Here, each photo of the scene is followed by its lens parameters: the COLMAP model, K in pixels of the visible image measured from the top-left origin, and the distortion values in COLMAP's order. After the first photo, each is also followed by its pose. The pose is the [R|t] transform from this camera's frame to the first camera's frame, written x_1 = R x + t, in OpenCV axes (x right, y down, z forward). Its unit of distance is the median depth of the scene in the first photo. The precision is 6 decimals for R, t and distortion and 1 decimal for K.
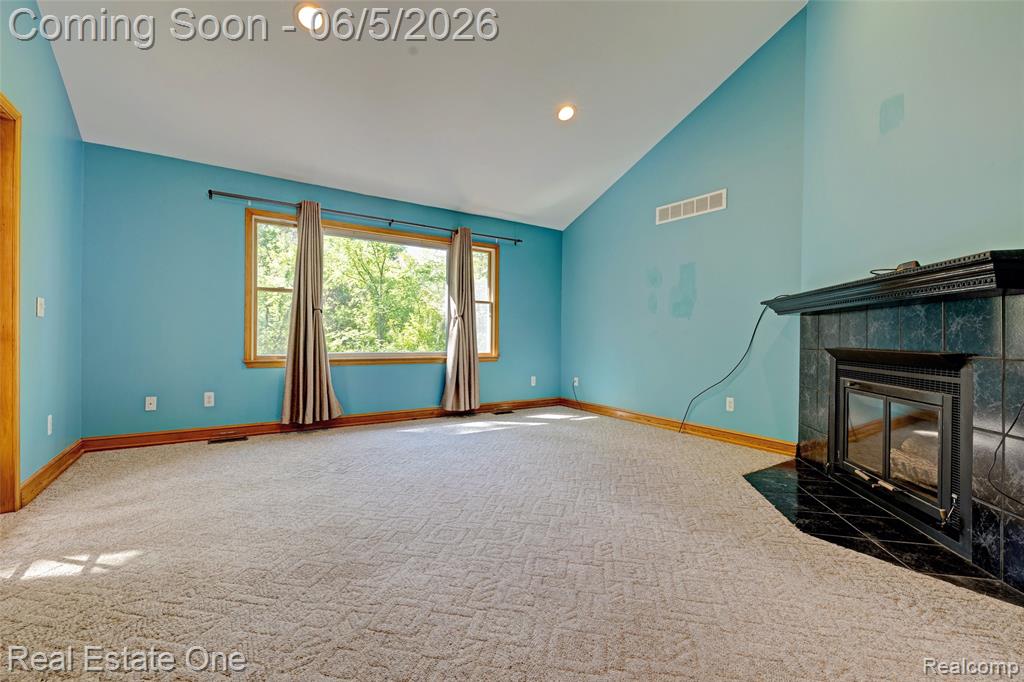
lens RADIAL K [[435.3, 0, 511.8], [0, 435.3, 338.4], [0, 0, 1]] dist [0.000951, 0.000312]
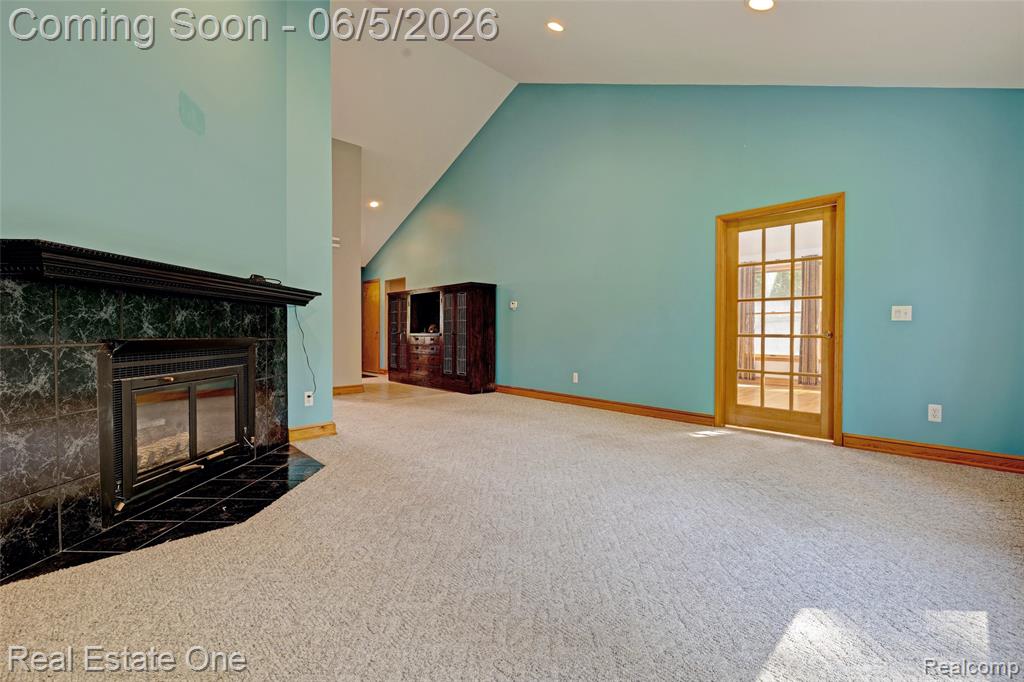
lens RADIAL K [[435.3, 0, 511.8], [0, 435.3, 338.4], [0, 0, 1]] dist [0.000951, 0.000312]
pose [[-0.986266, -0.011117, -0.164790, 0.271288], [-0.013952, 0.999774, 0.016056, -0.000683], [0.164574, 0.018134, -0.986198, 2.200333]]
